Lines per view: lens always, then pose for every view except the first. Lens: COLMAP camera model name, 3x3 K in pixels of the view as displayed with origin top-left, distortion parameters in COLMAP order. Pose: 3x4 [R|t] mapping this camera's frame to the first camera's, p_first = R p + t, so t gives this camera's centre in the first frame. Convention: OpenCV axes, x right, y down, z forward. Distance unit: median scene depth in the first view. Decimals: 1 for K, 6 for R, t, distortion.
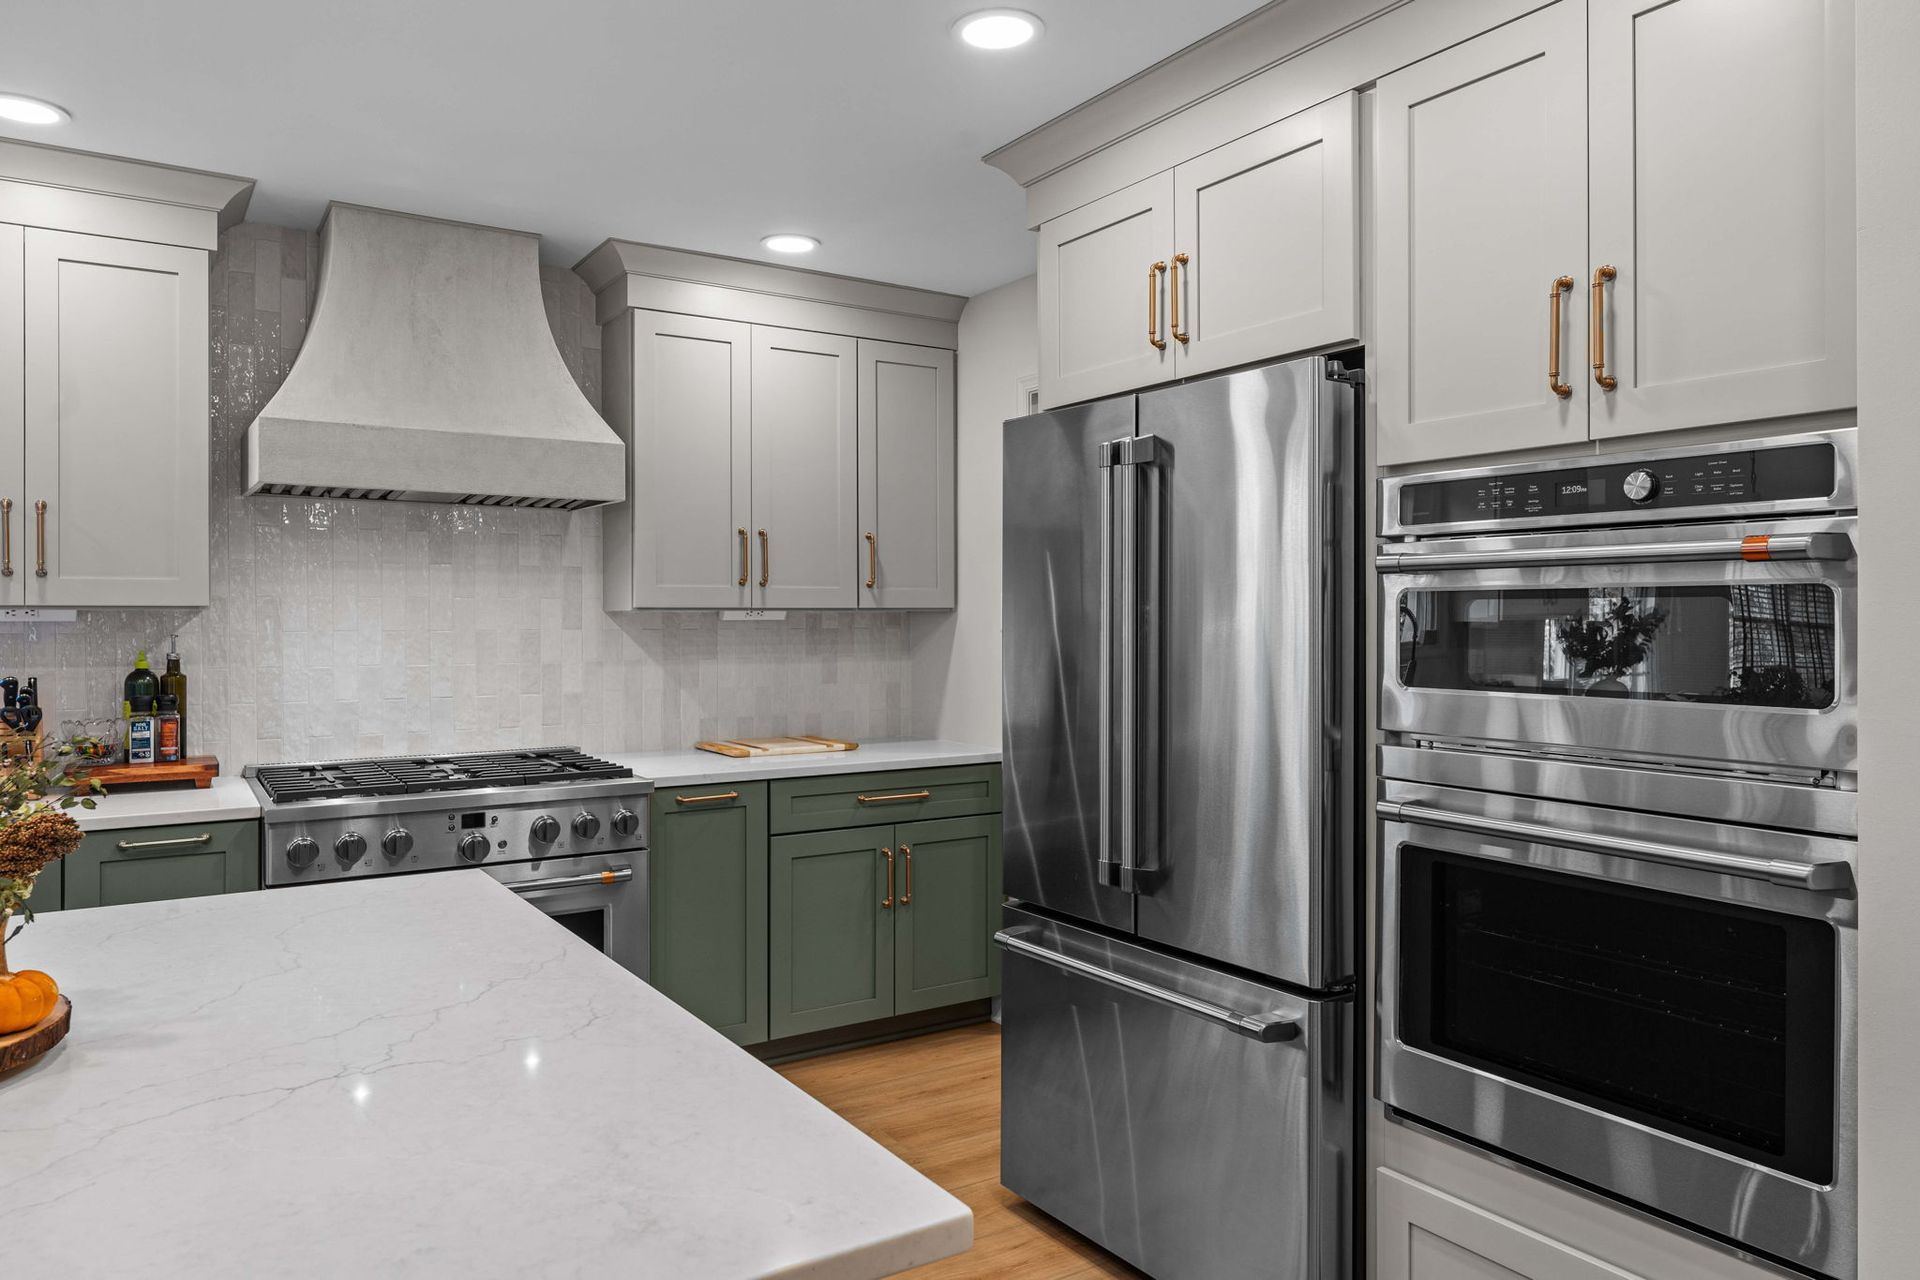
lens RADIAL K [[1277.8, 0, 956.3], [0, 1277.8, 614.4], [0, 0, 1]] dist [0.000630, -0.001116]
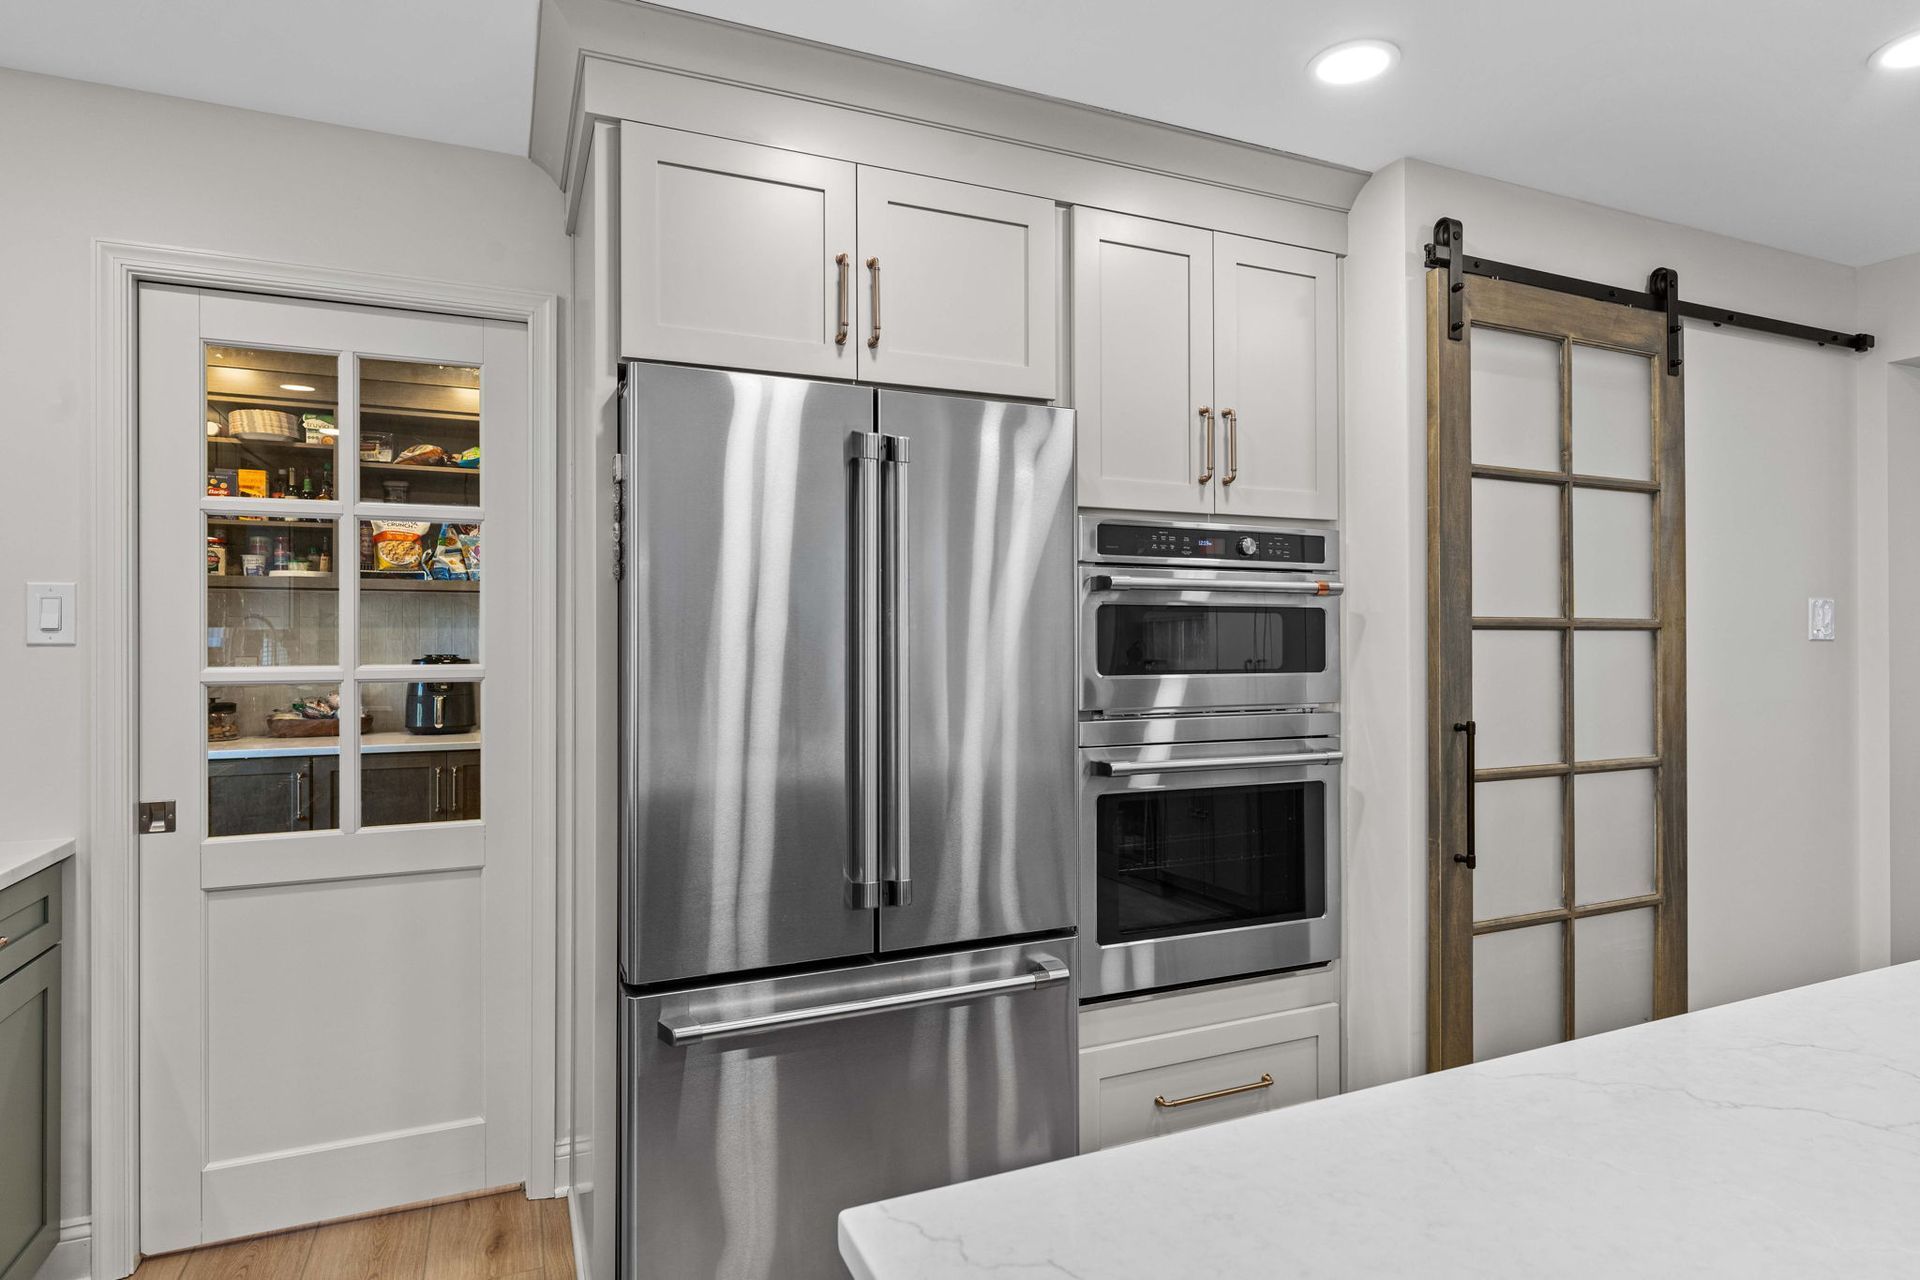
lens RADIAL K [[1035.7, 0, 962.9], [0, 1035.7, 634.6], [0, 0, 1]] dist [-0.002298, -0.002148]
pose [[0.162901, 0.003743, 0.986635, -0.509652], [-0.001753, 0.999992, -0.003505, 0.012505], [-0.986641, -0.001158, 0.162907, 0.672174]]
